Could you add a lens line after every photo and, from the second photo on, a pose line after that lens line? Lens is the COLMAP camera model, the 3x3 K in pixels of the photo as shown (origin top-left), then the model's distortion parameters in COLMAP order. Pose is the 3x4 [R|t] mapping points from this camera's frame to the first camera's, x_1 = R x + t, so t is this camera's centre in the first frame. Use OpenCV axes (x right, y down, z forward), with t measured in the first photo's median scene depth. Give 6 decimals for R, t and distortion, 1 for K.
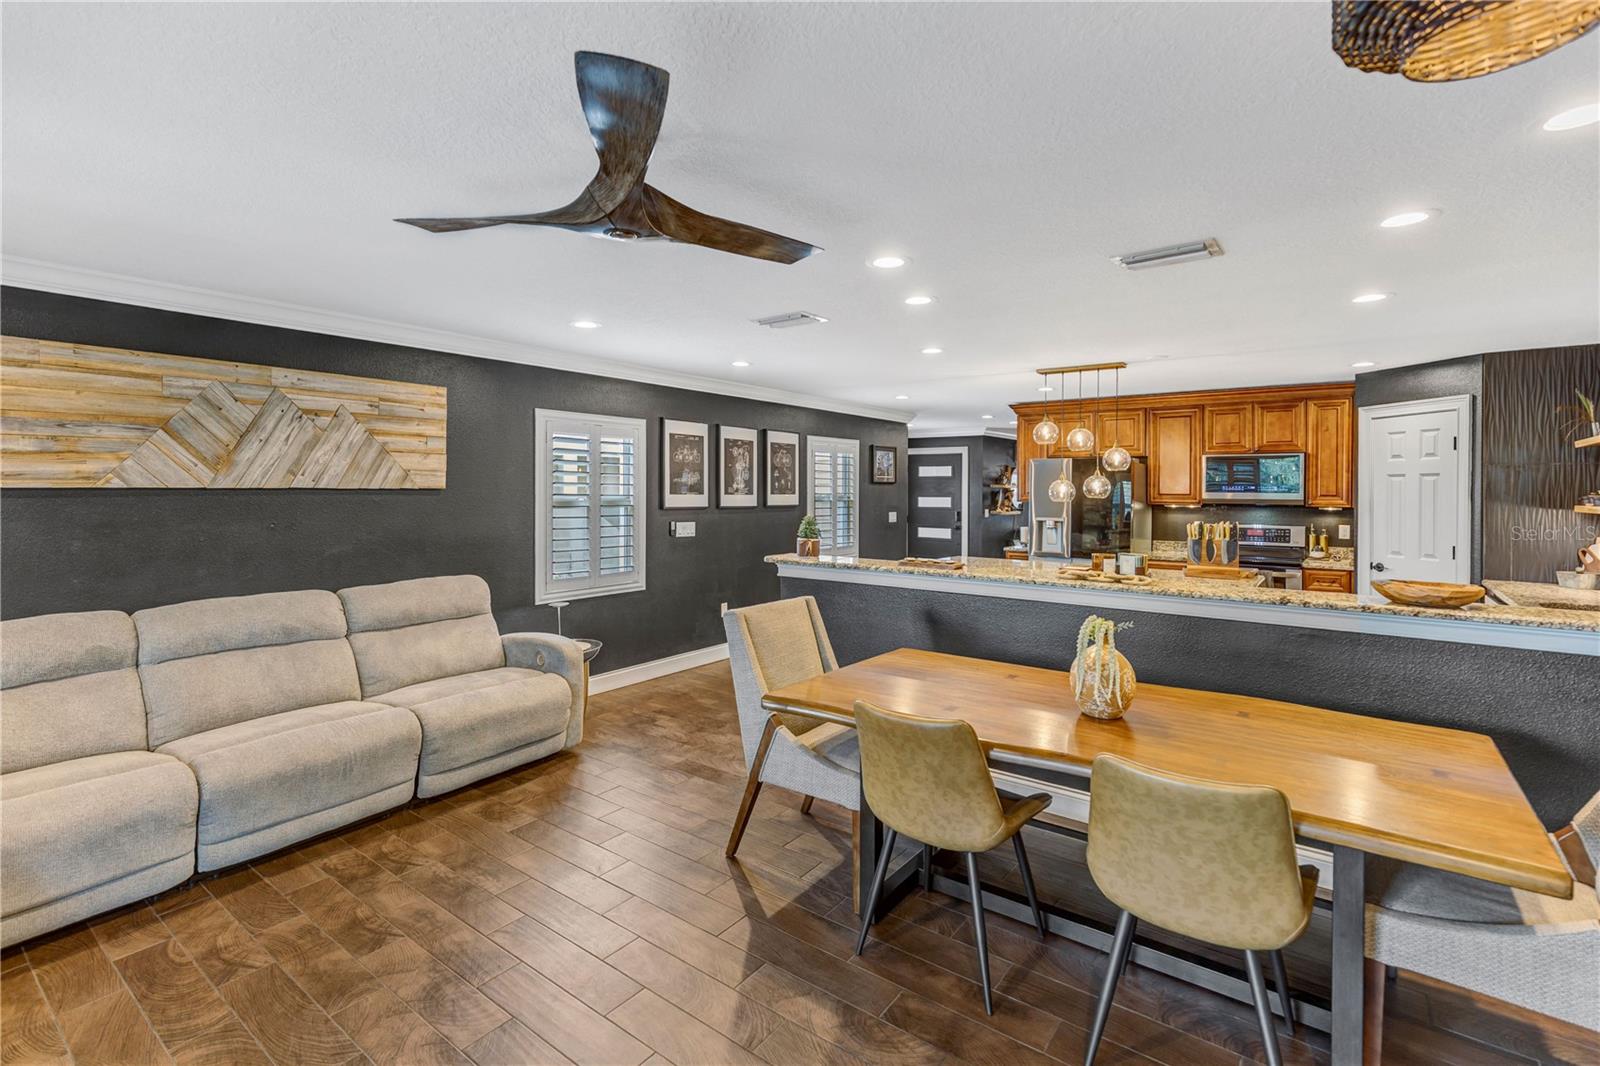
lens RADIAL K [[740.3, 0, 783.4], [0, 740.3, 497.3], [0, 0, 1]] dist [0.009556, -0.003033]
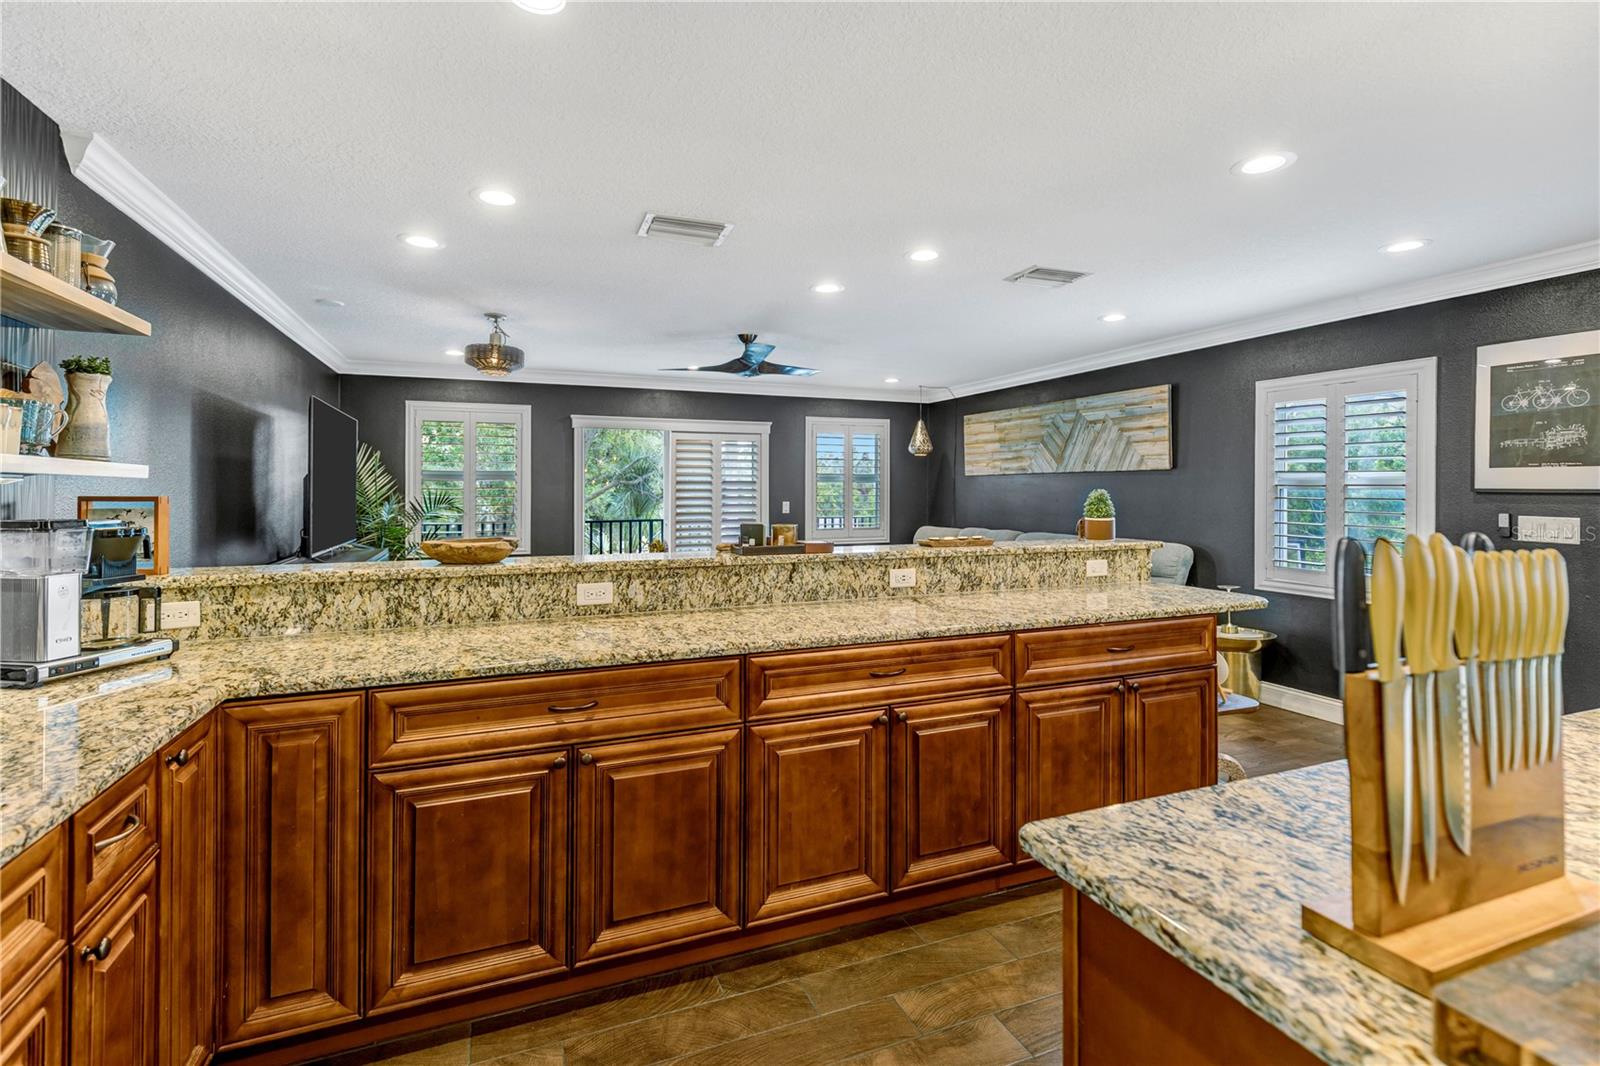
lens RADIAL K [[740.3, 0, 789.1], [0, 740.3, 480.8], [0, 0, 1]] dist [0.009556, -0.003033]
pose [[-0.515647, -0.015583, -0.856660, 0.782801], [-0.012855, 0.999863, -0.010450, 0.024034], [0.856705, 0.005624, -0.515776, 0.979794]]
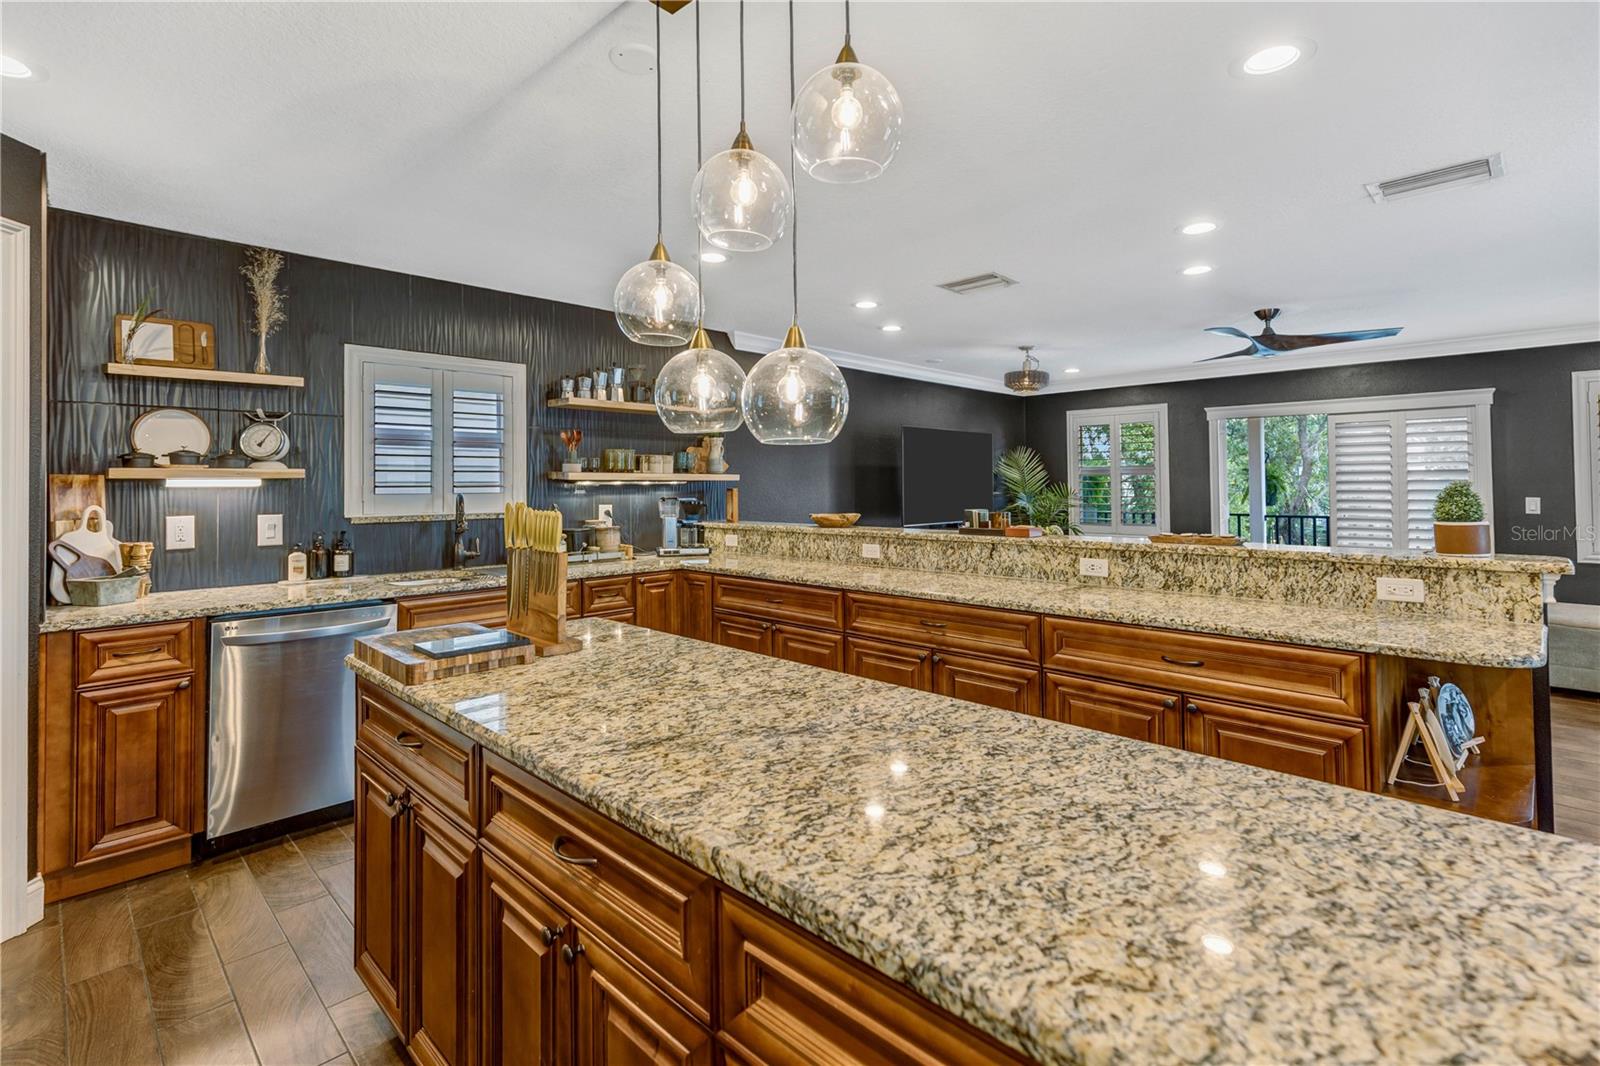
lens RADIAL K [[740.3, 0, 800.3], [0, 740.3, 467.8], [0, 0, 1]] dist [0.009556, -0.003033]
pose [[-0.992076, 0.004158, 0.125571, 0.392195], [0.002741, 0.999931, -0.011453, 0.017656], [-0.125610, -0.011018, -0.992018, 1.399696]]
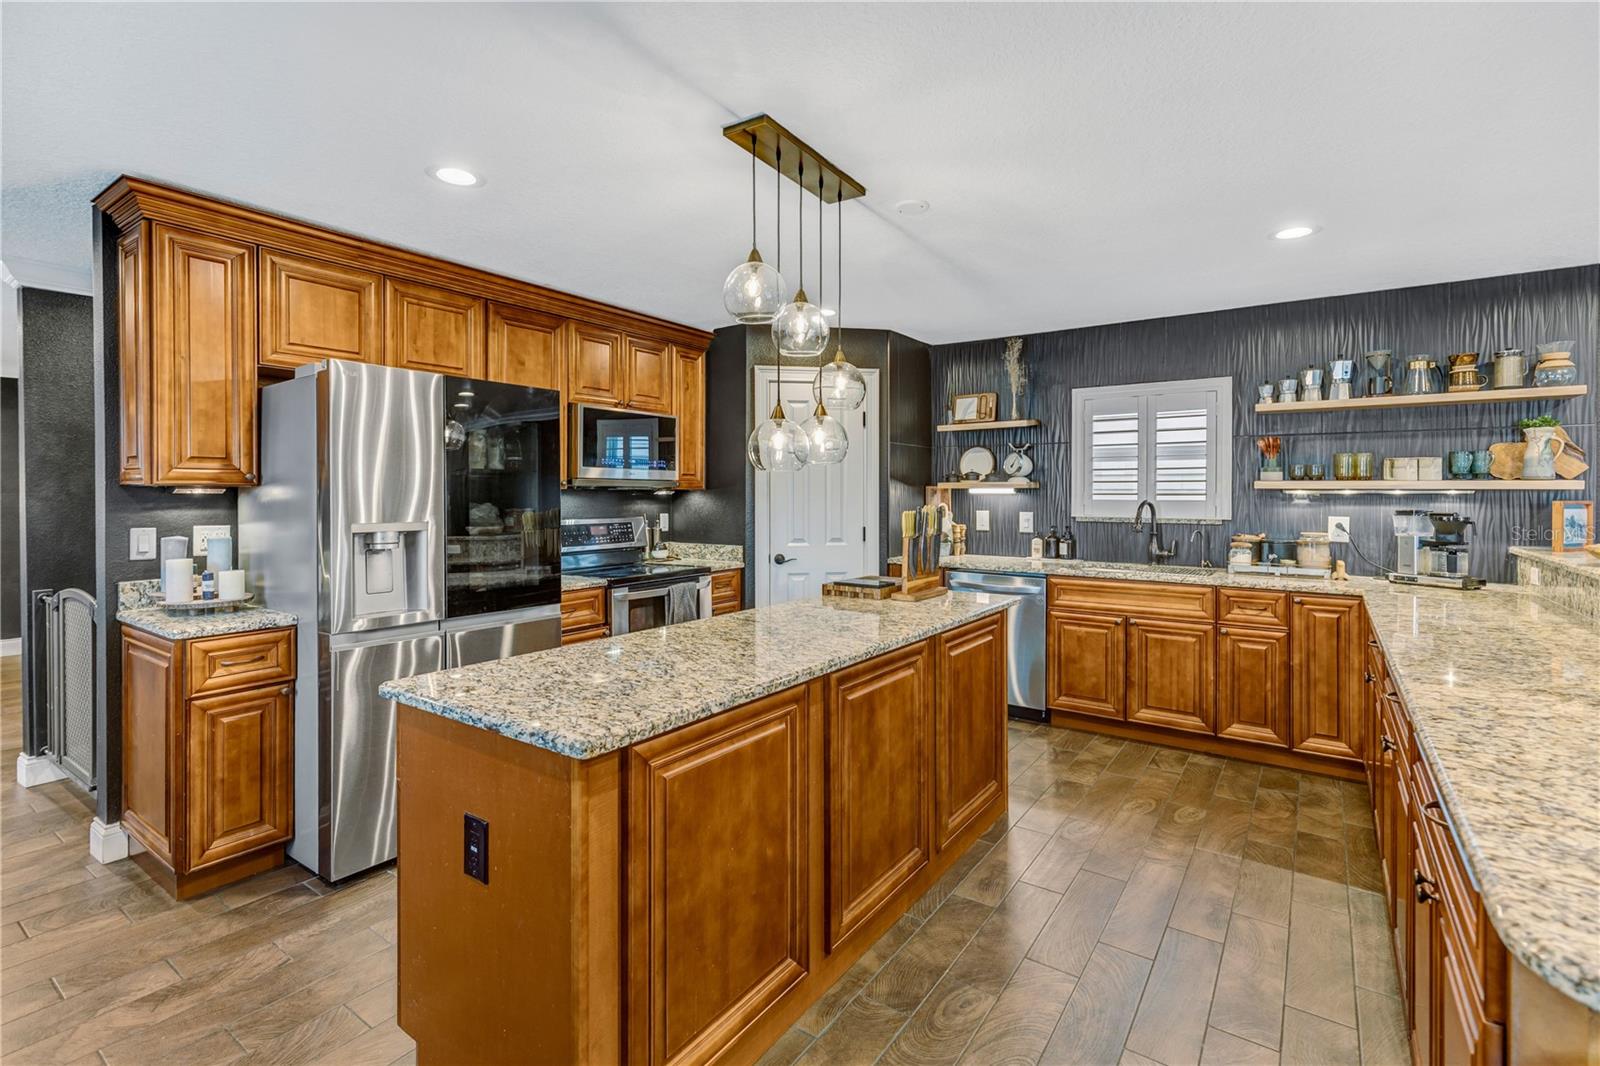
lens RADIAL K [[740.3, 0, 793.6], [0, 740.3, 489.7], [0, 0, 1]] dist [0.009556, -0.003033]
pose [[-0.035069, -0.000824, 0.999385, -0.038485], [0.008582, 0.999963, 0.001125, 0.016543], [-0.999348, 0.008616, -0.035061, 1.148469]]
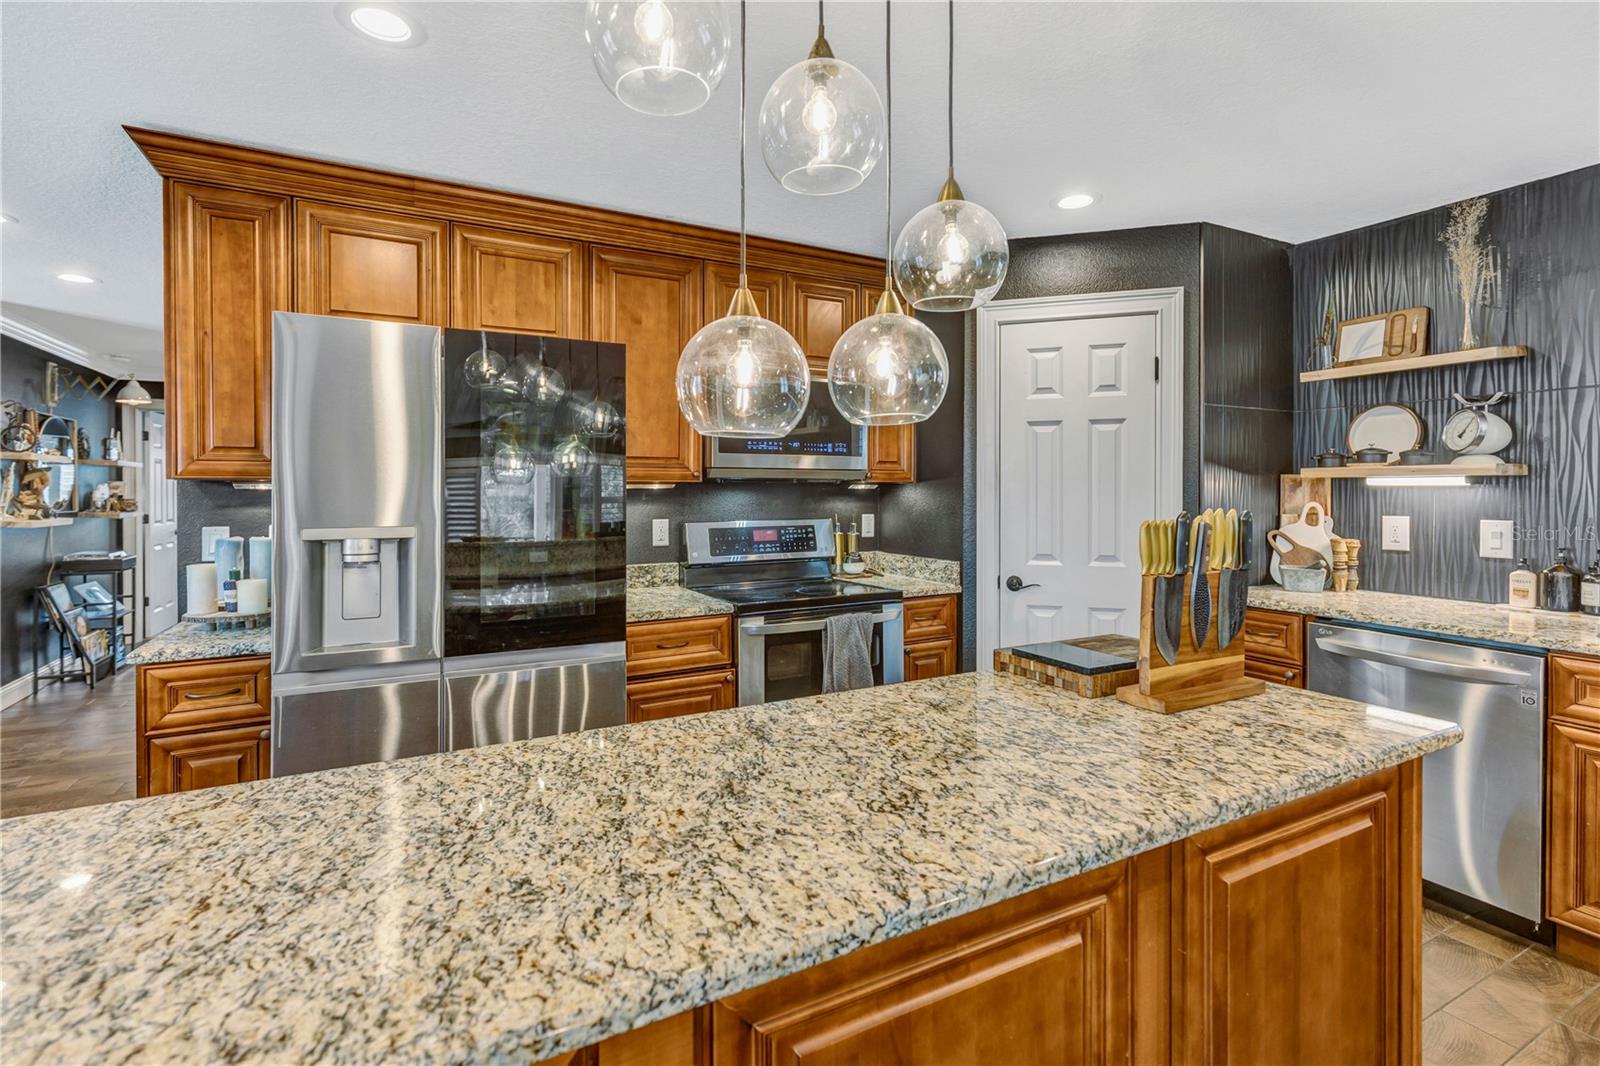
lens RADIAL K [[740.3, 0, 791.7], [0, 740.3, 492.0], [0, 0, 1]] dist [0.009556, -0.003033]
pose [[0.416642, -0.010238, 0.909013, 0.242124], [0.013347, 0.999898, 0.005145, 0.020684], [-0.908973, 0.009989, 0.416736, 1.040426]]
